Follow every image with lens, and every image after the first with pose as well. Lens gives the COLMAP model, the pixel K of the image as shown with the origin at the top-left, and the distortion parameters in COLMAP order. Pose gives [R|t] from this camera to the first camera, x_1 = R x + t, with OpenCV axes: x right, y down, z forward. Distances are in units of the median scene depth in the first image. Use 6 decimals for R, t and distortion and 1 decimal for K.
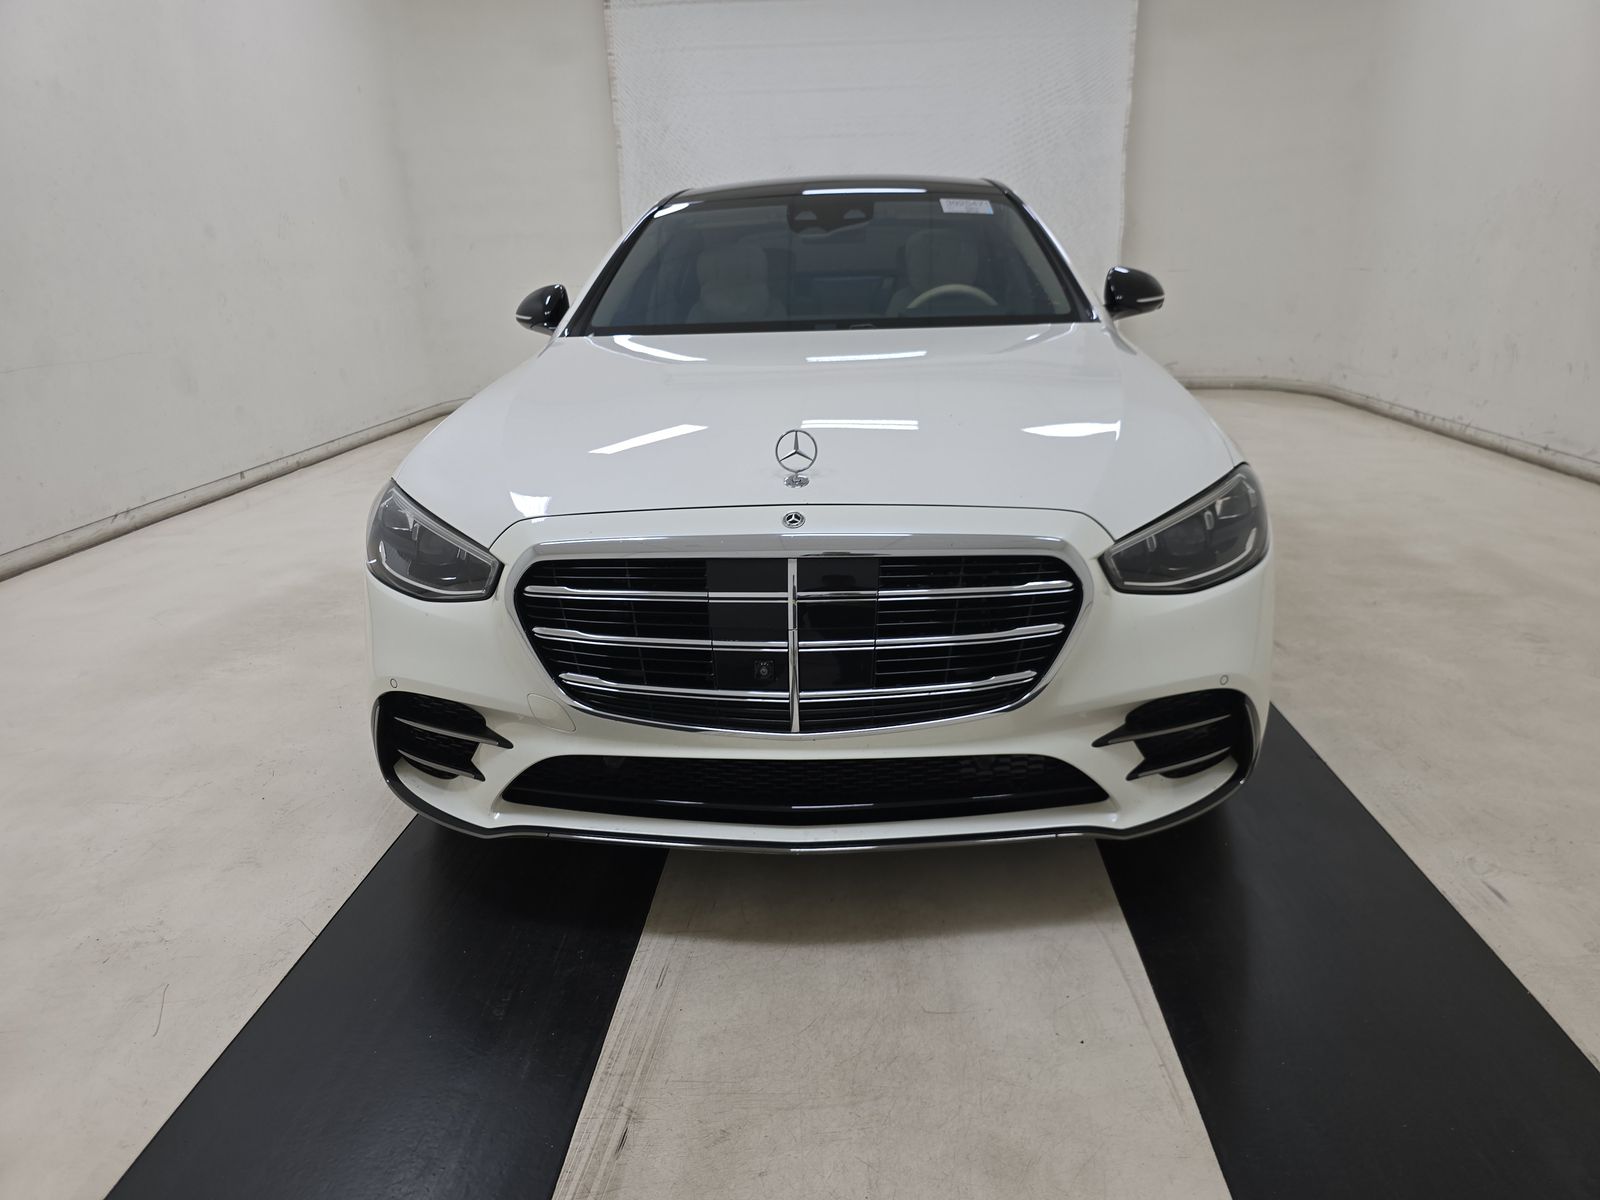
lens RADIAL K [[1074.2, 0, 815.2], [0, 1074.2, 600.8], [0, 0, 1]] dist [0.041563, -0.045124]
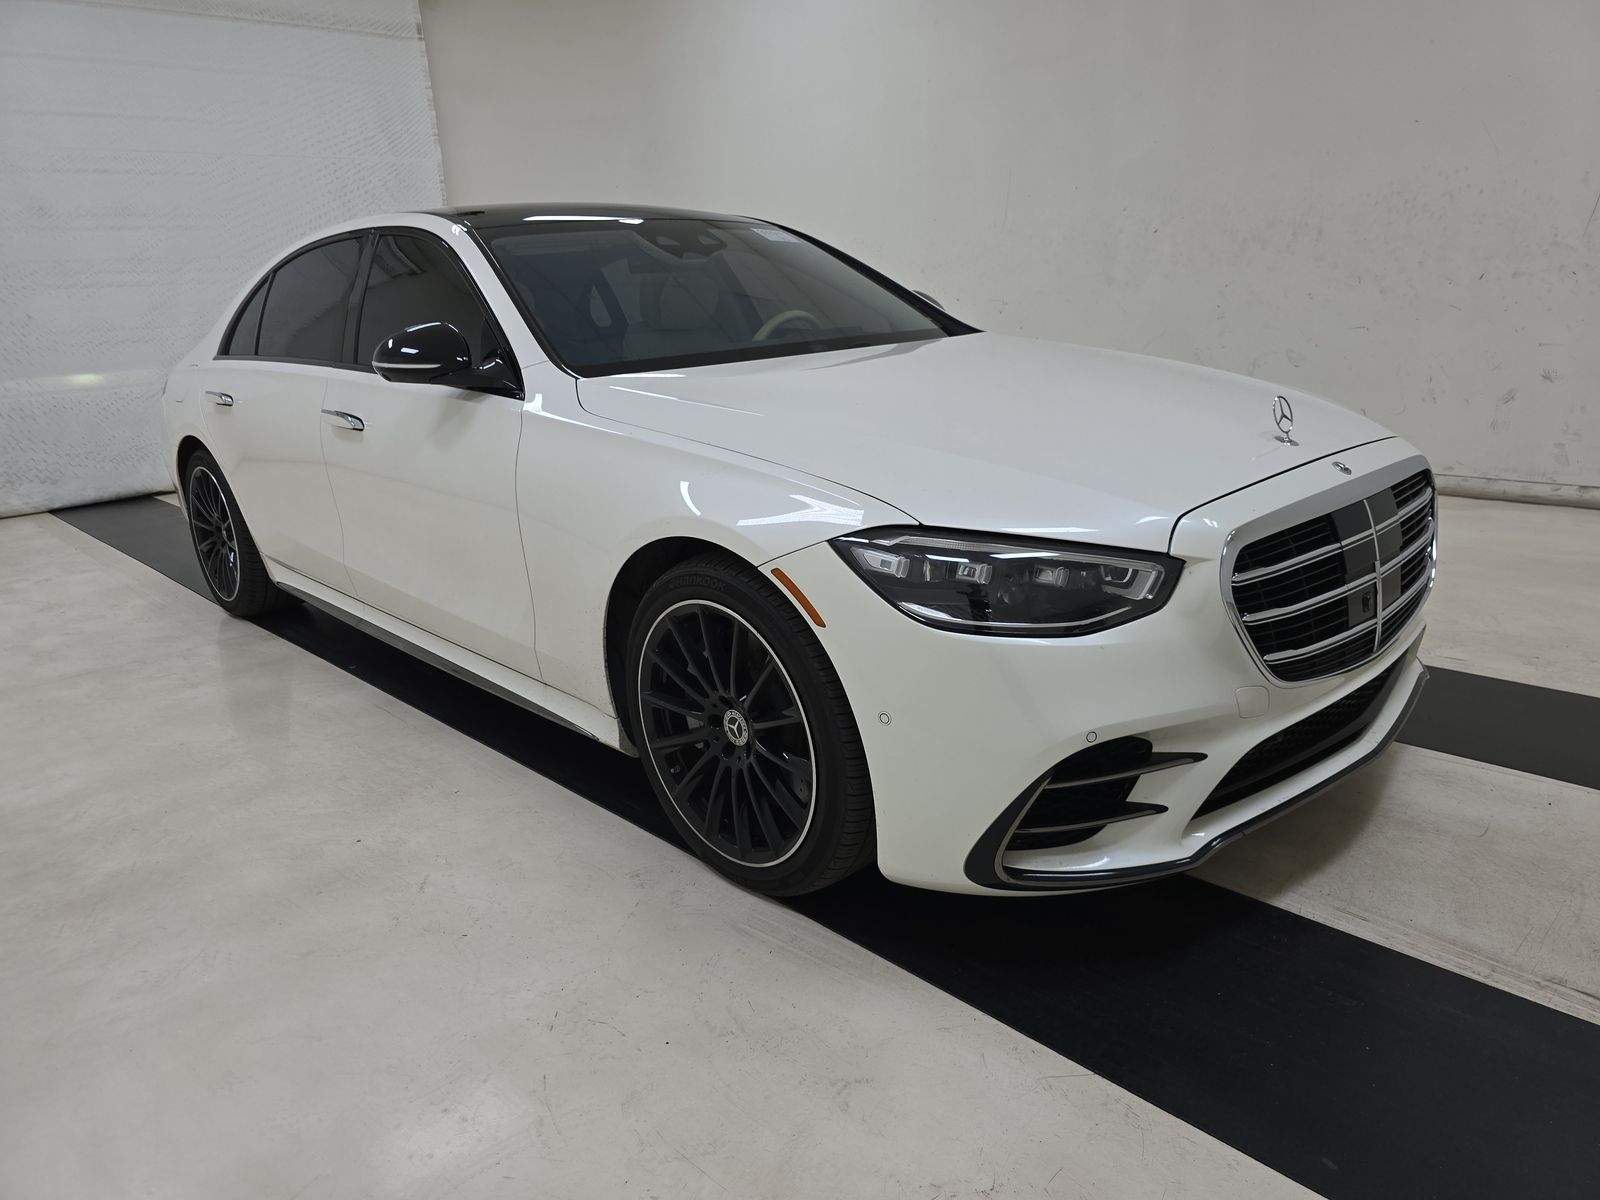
lens RADIAL K [[1073.1, 0, 800.0], [0, 1073.1, 600.0], [0, 0, 1]] dist [0.051112, -0.049619]
pose [[0.686493, -0.214031, 0.694923, -1.186166], [0.256071, 0.965636, 0.044444, -0.132788], [-0.680555, 0.147439, 0.717709, 0.562009]]
